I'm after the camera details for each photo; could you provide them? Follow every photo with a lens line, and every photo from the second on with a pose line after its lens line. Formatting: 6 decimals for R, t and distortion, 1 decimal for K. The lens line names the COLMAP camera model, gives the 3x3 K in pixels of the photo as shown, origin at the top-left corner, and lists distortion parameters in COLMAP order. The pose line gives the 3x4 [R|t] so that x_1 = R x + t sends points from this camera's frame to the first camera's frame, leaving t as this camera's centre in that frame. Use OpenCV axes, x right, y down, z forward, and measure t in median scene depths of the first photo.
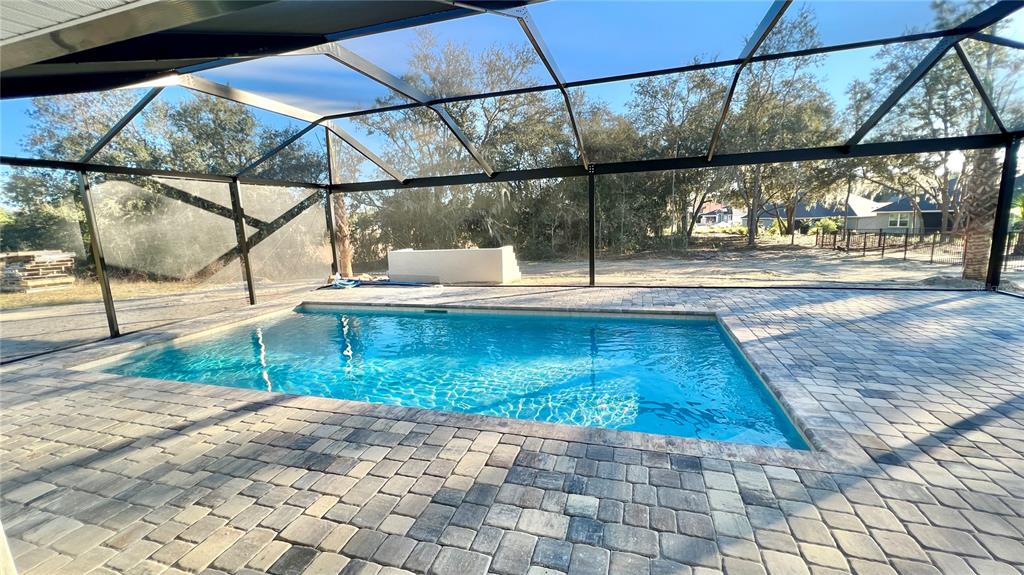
lens RADIAL K [[410.8, 0, 510.7], [0, 410.8, 285.7], [0, 0, 1]] dist [-0.000570, 0.000397]
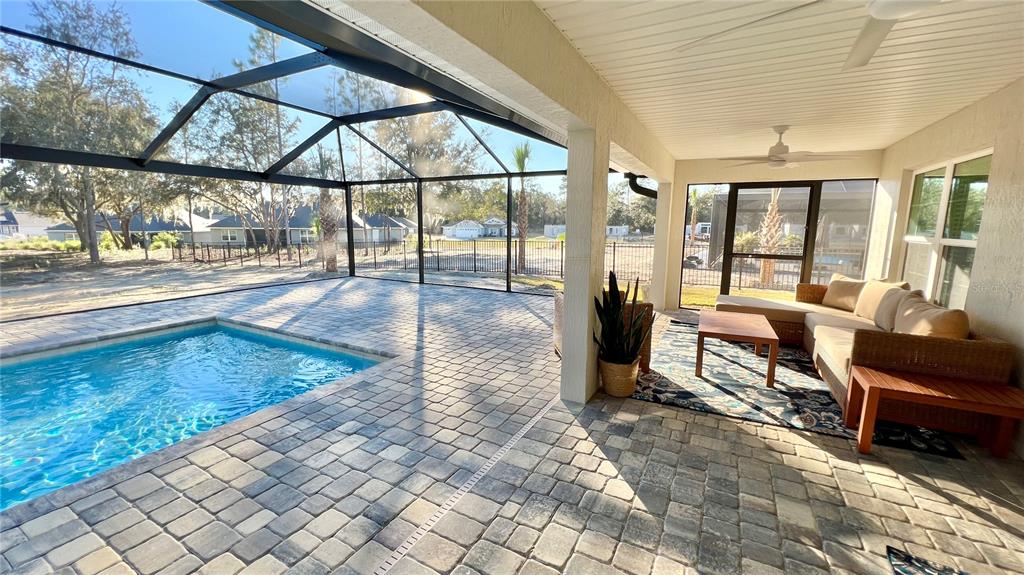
lens RADIAL K [[410.8, 0, 510.7], [0, 410.8, 285.7], [0, 0, 1]] dist [-0.000570, 0.000397]
pose [[0.195266, -0.106019, 0.975003, -0.075971], [0.141195, 0.986822, 0.079027, 0.002360], [-0.970533, 0.122234, 0.207663, 0.009826]]
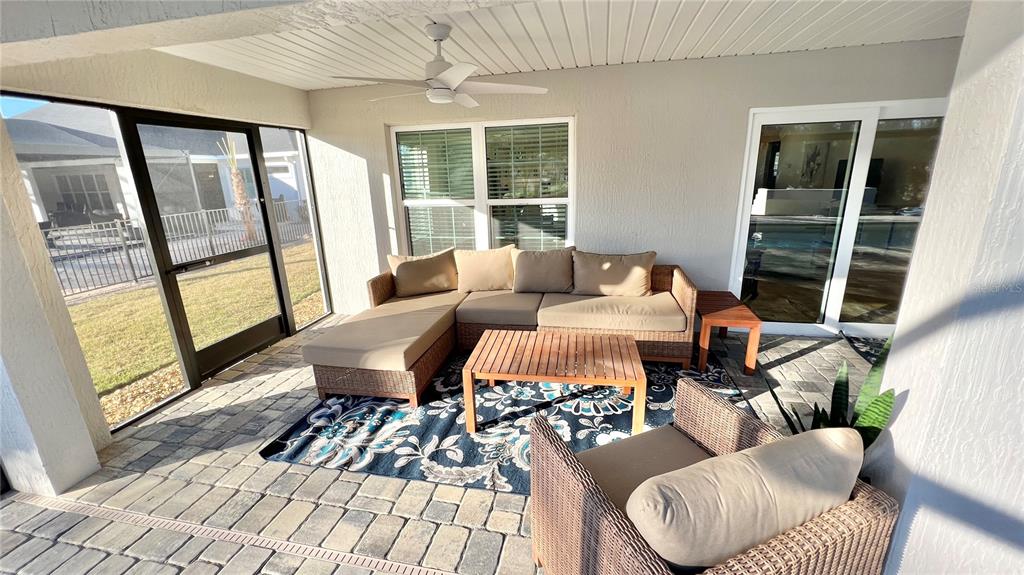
lens RADIAL K [[410.8, 0, 510.7], [0, 410.8, 285.7], [0, 0, 1]] dist [-0.000570, 0.000397]
pose [[-0.993830, 0.089193, -0.065925, 0.100044], [0.053140, 0.904644, 0.422841, -0.016551], [0.097353, 0.416729, -0.903803, 0.043811]]
